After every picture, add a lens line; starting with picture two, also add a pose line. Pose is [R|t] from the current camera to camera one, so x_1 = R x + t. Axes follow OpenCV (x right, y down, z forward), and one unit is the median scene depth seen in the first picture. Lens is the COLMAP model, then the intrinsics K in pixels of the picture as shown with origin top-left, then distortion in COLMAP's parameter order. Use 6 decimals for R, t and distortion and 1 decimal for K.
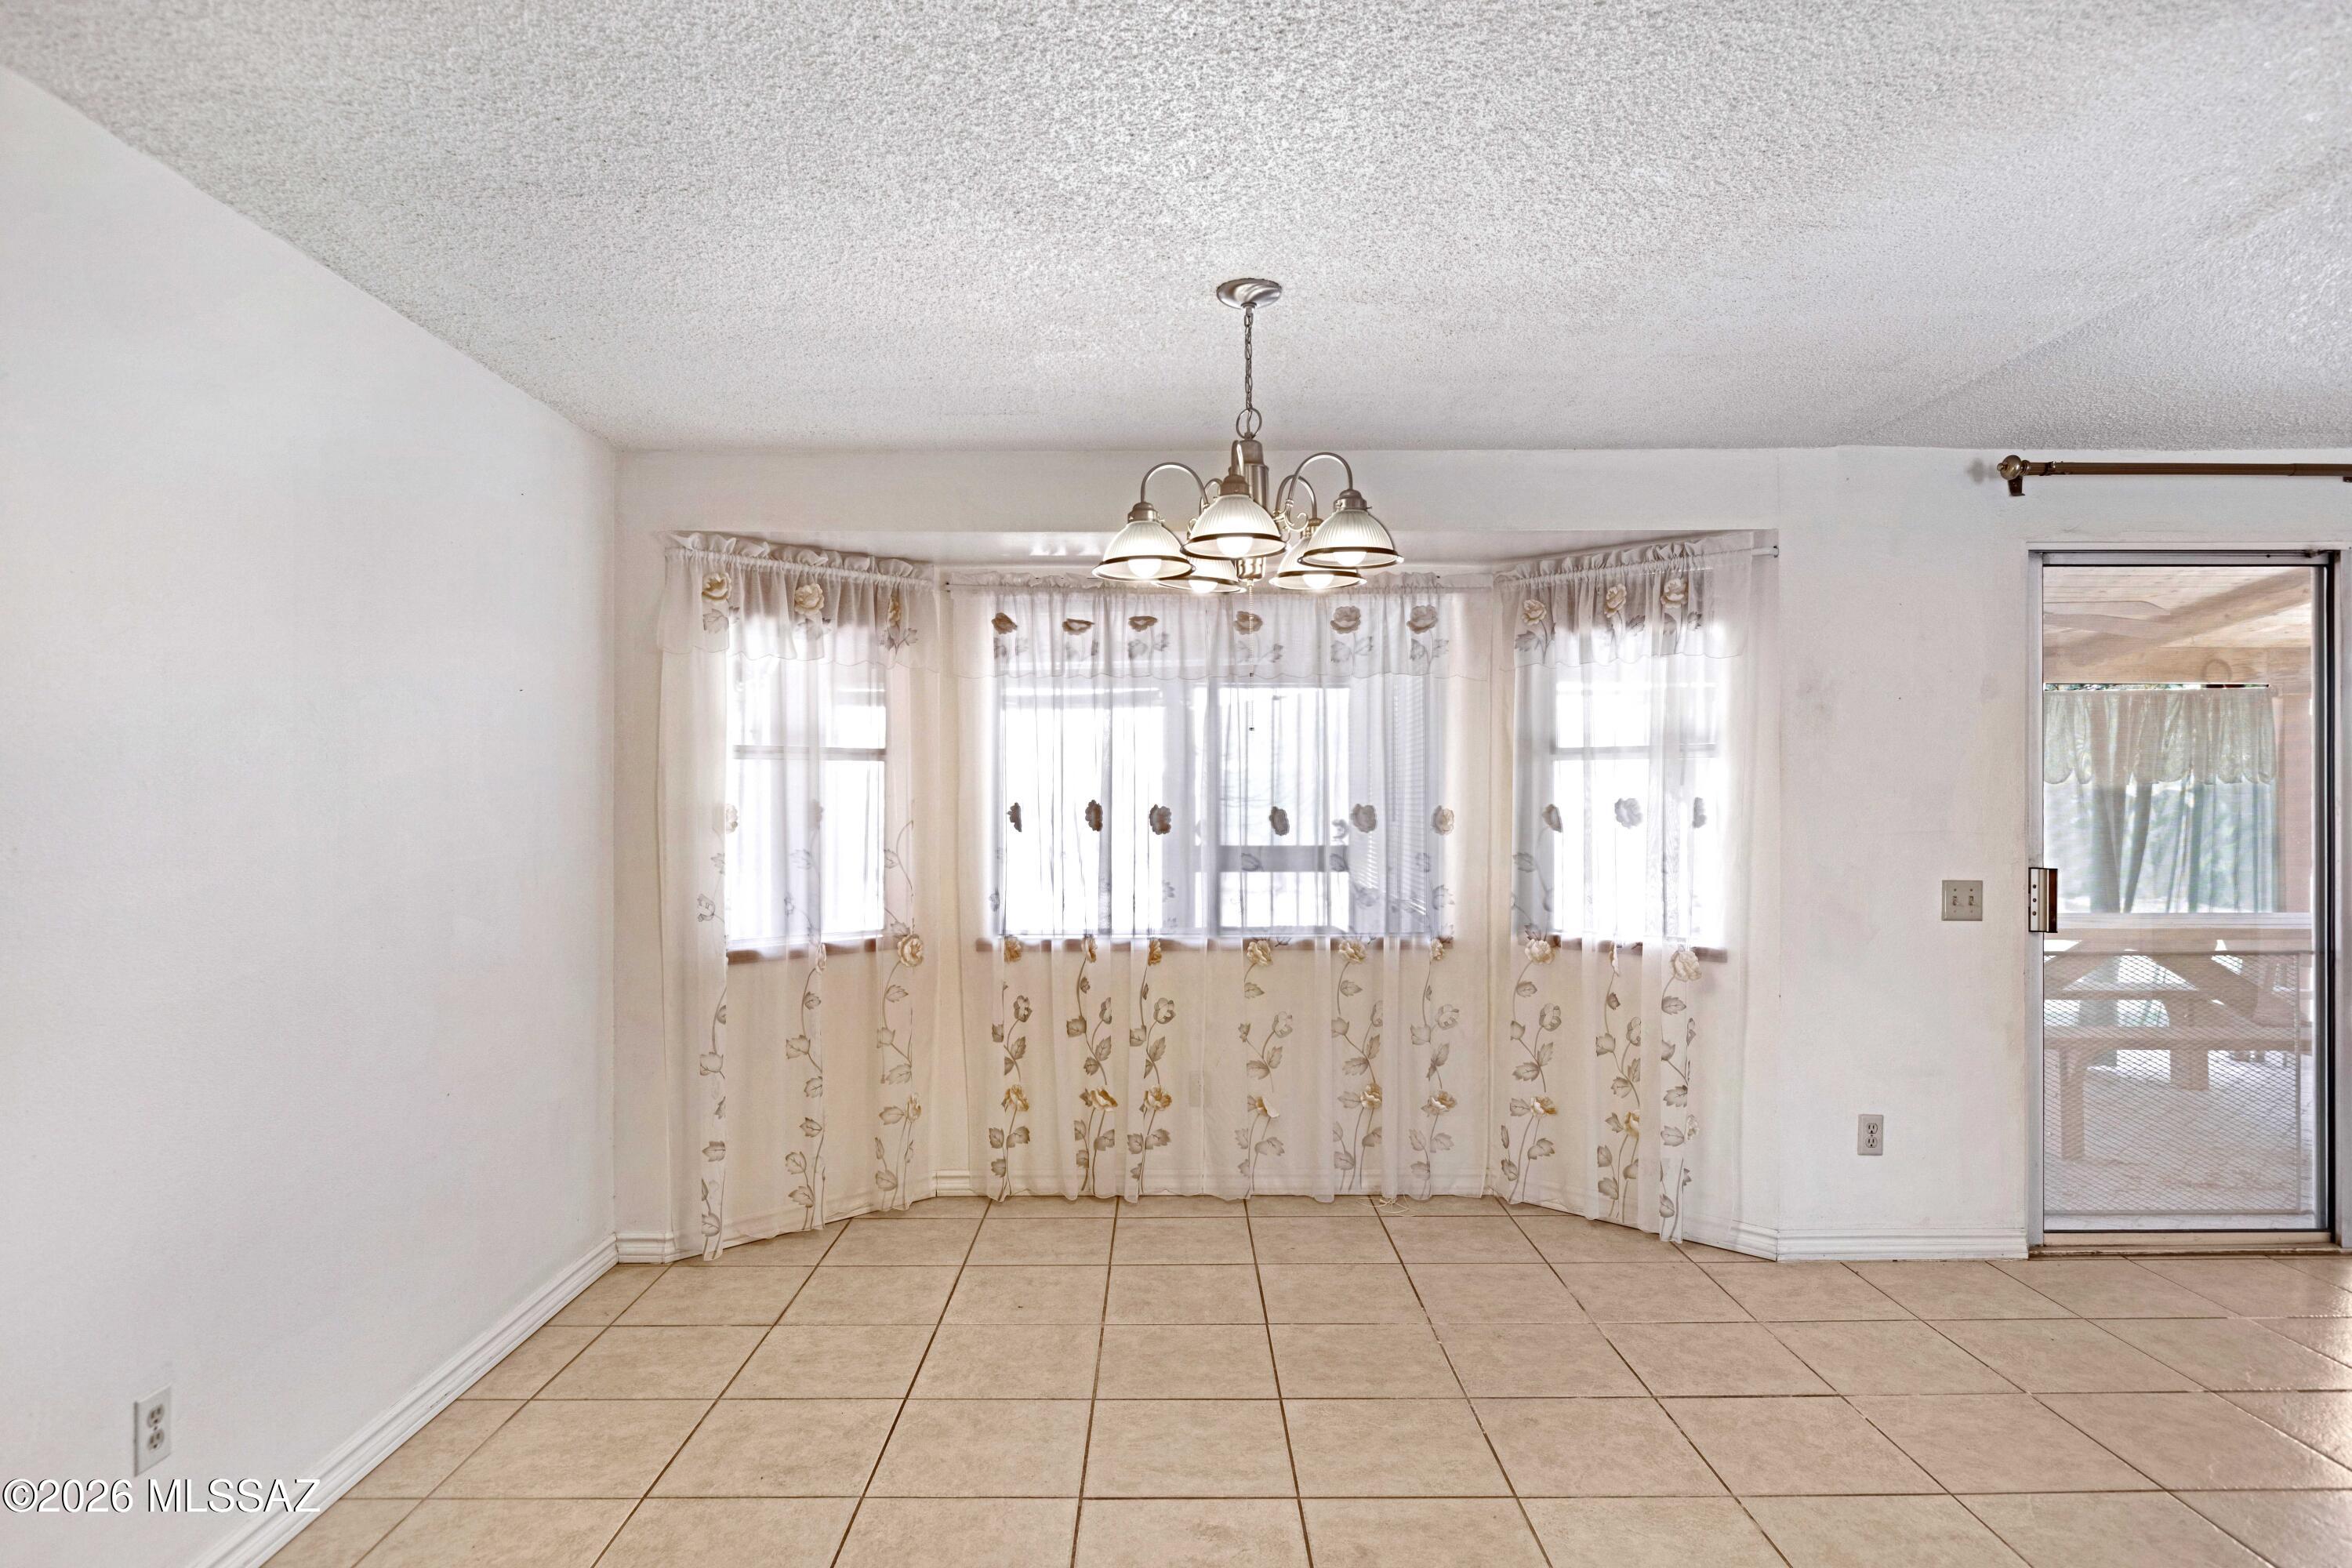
lens RADIAL K [[1323.9, 0, 1181.8], [0, 1323.9, 794.8], [0, 0, 1]] dist [-0.003723, 0.001696]
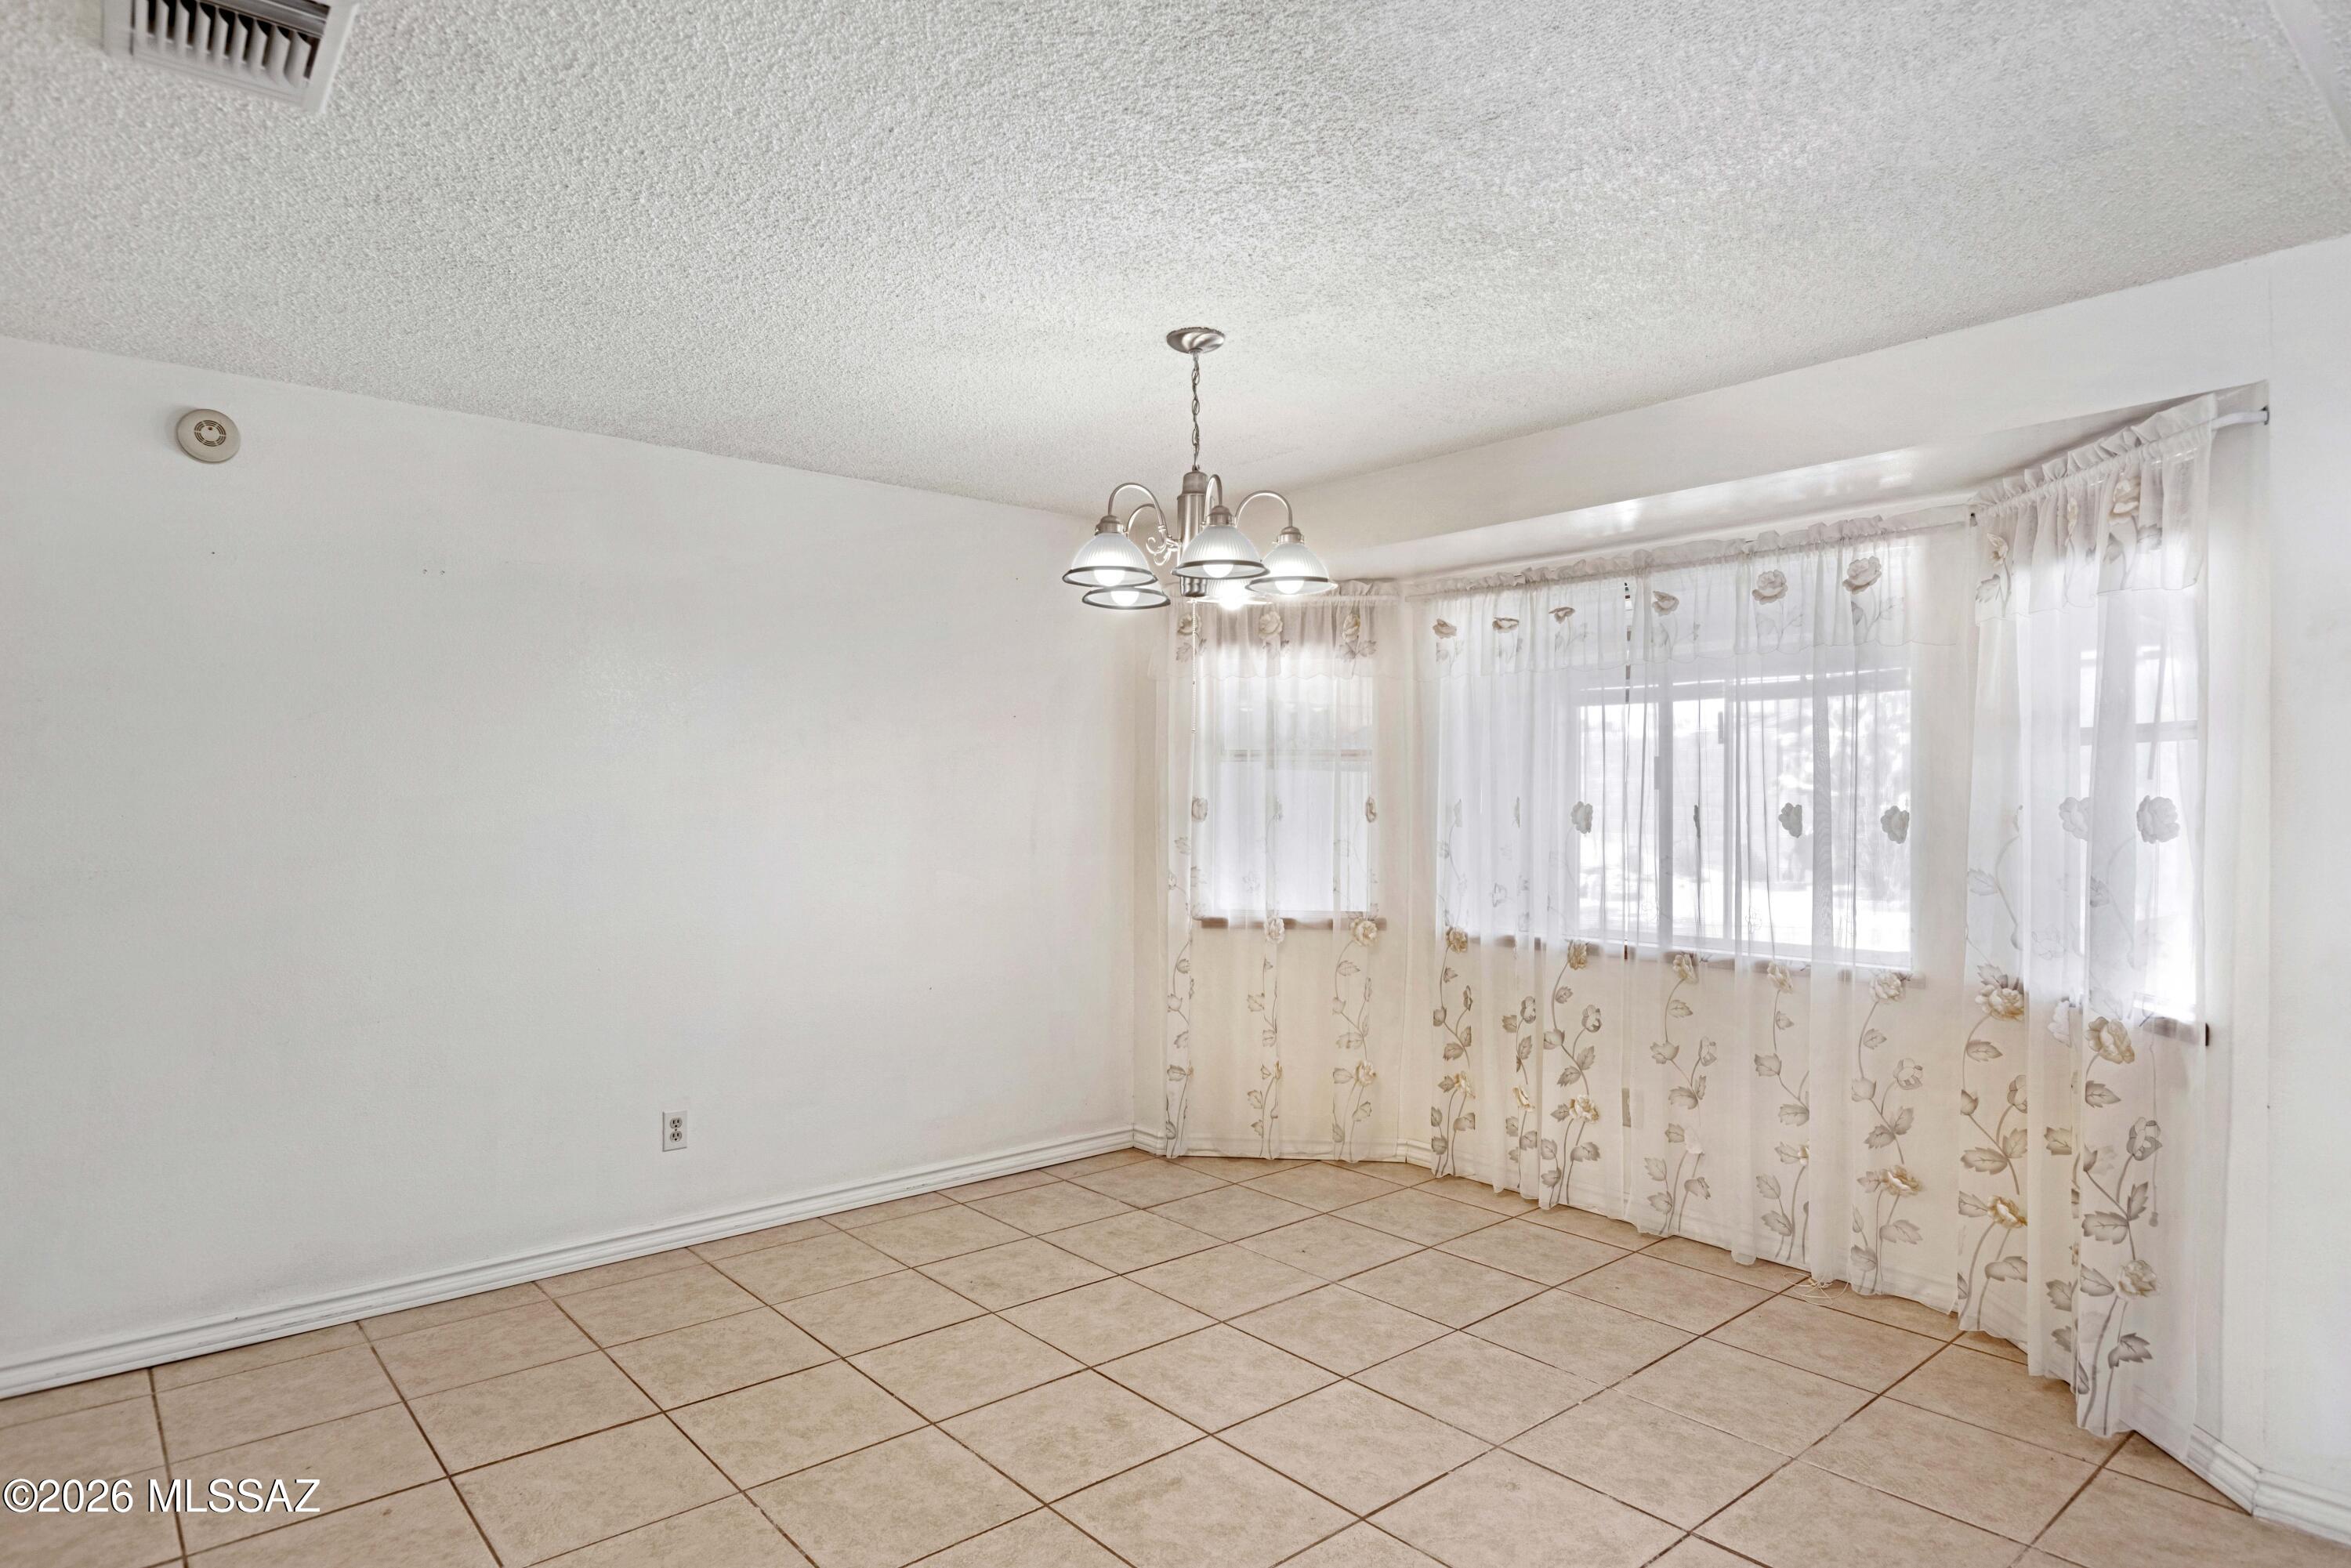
lens RADIAL K [[1323.3, 0, 1175.6], [0, 1323.3, 793.9], [0, 0, 1]] dist [-0.003723, 0.001696]
pose [[0.647235, 0.003463, -0.762283, 0.576135], [-0.002831, 0.999994, 0.002139, 0.000242], [0.762285, 0.000773, 0.647241, 0.173733]]
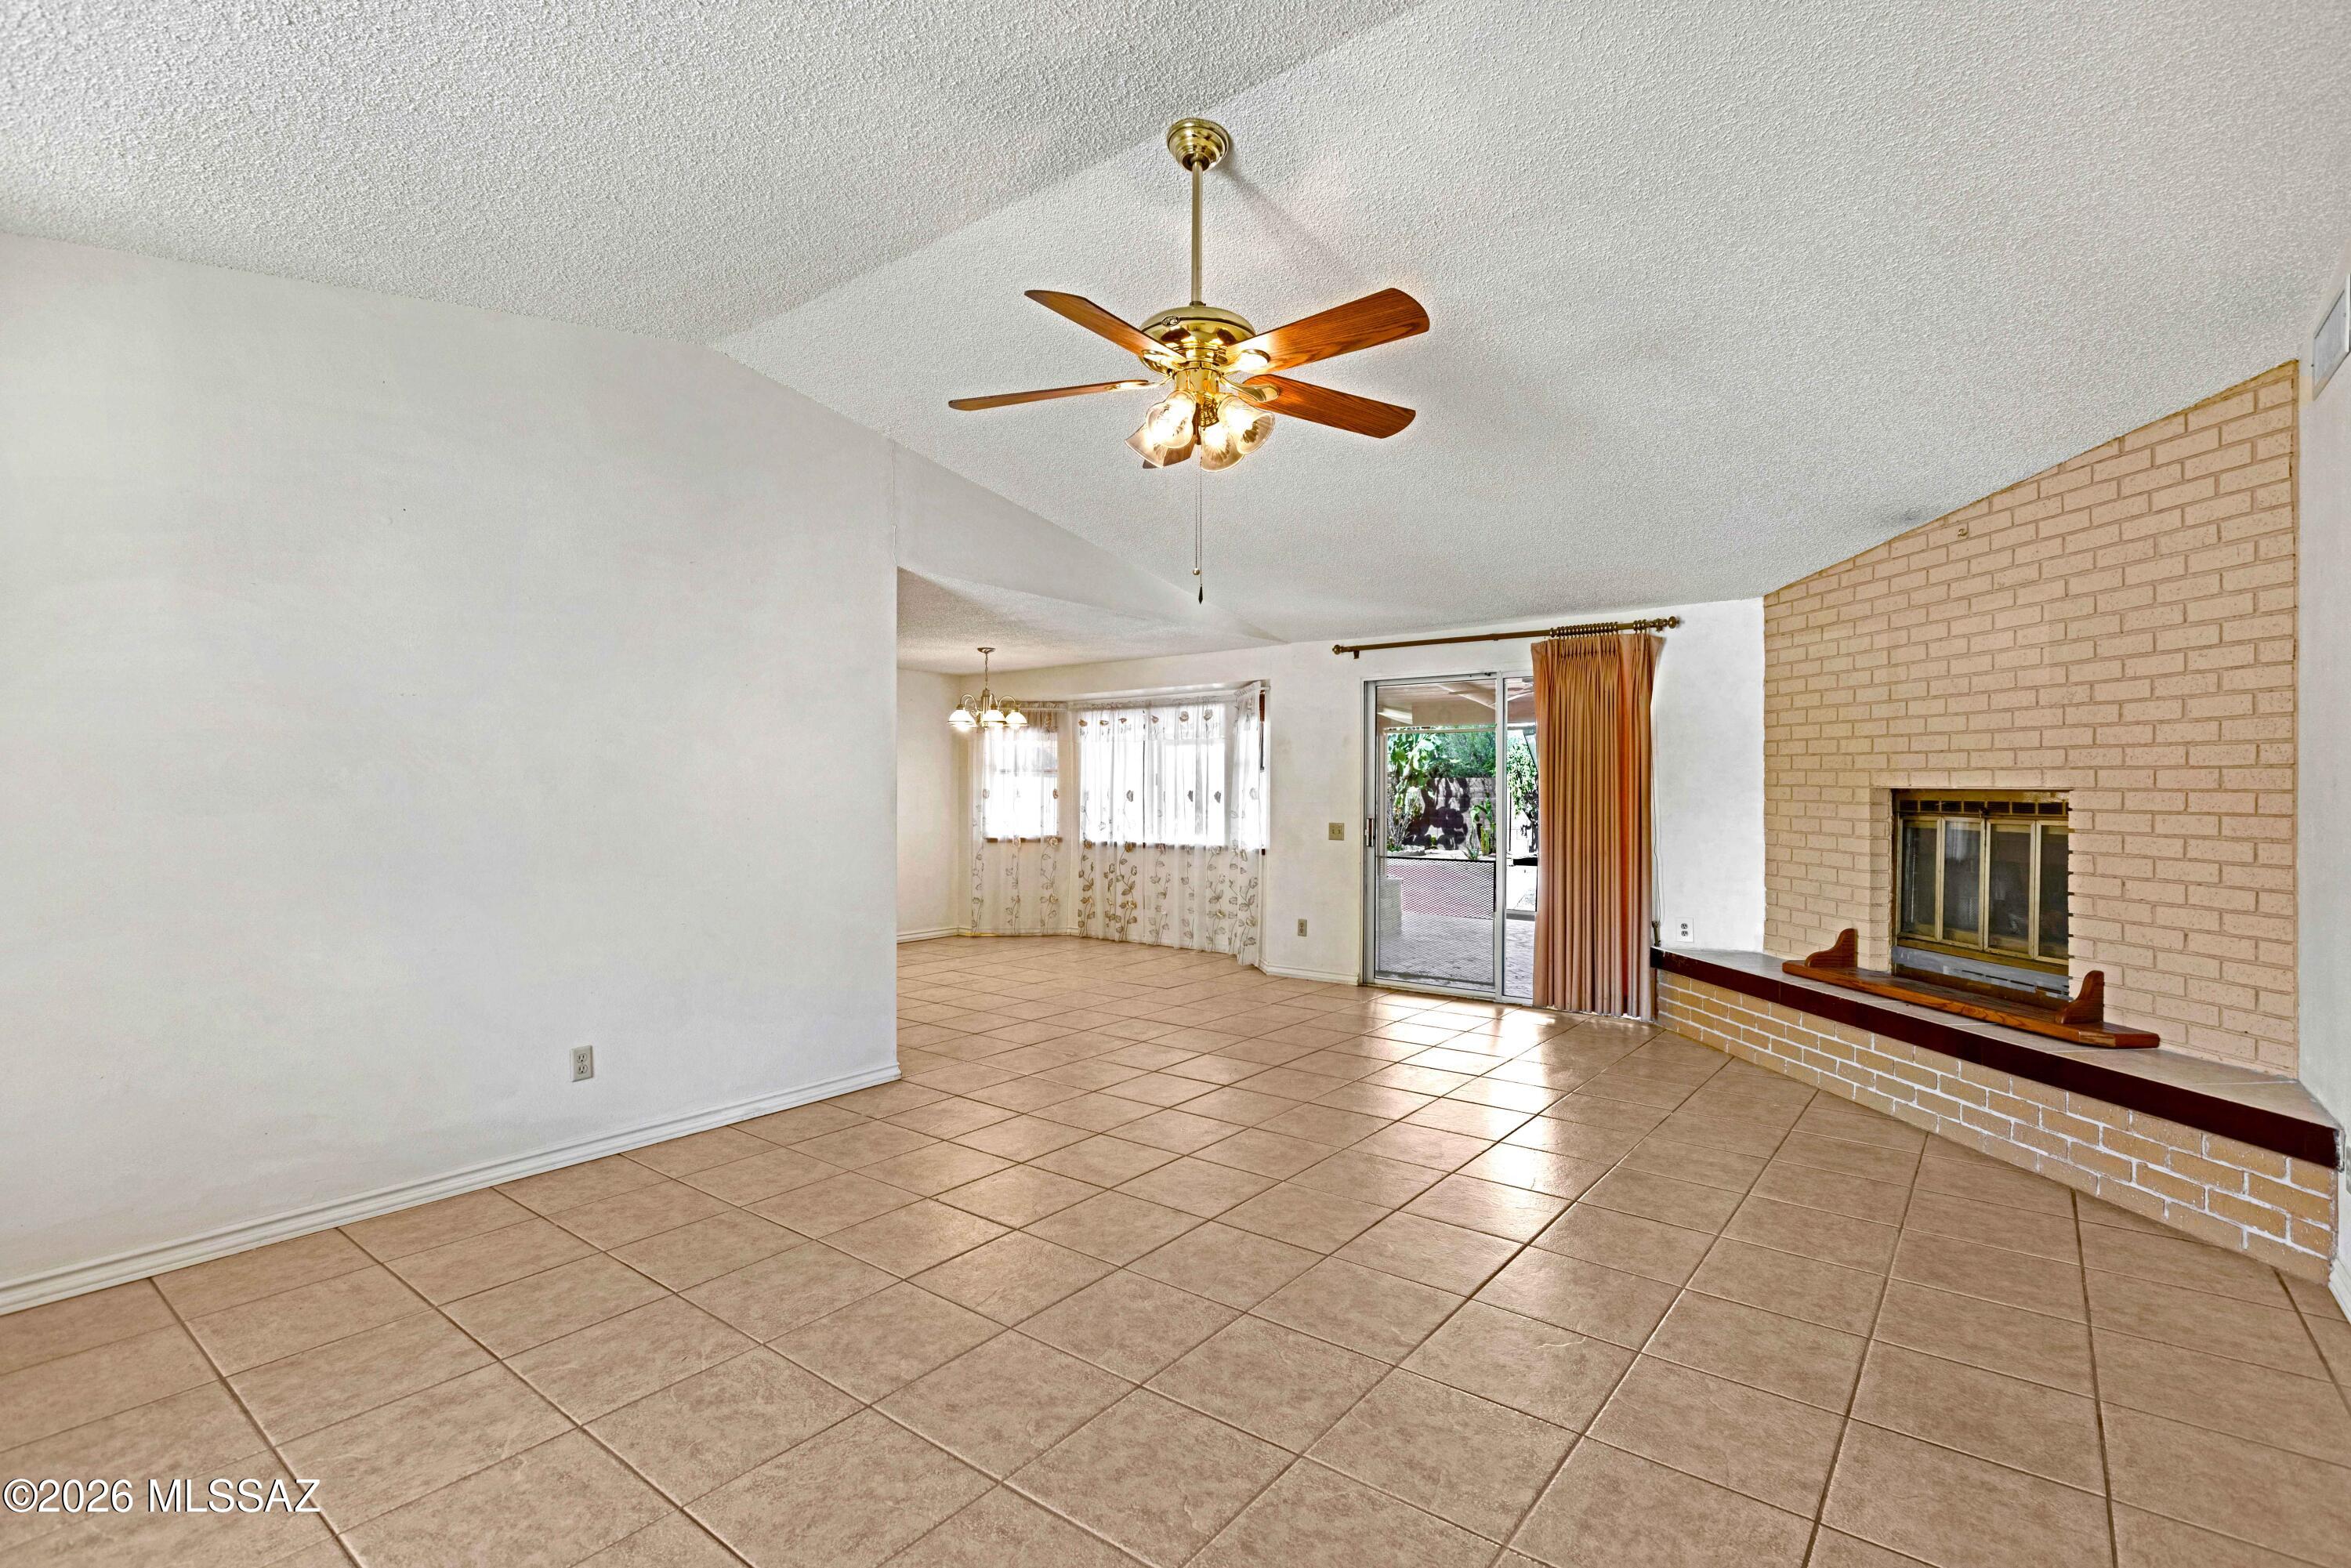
lens RADIAL K [[1076.9, 0, 1175.7], [0, 1076.9, 787.7], [0, 0, 1]] dist [0.007492, -0.001523]
pose [[0.783008, 0.002906, -0.622004, 1.511197], [-0.005764, 0.999980, -0.002584, 0.007801], [0.621984, 0.005608, 0.783010, -0.661142]]
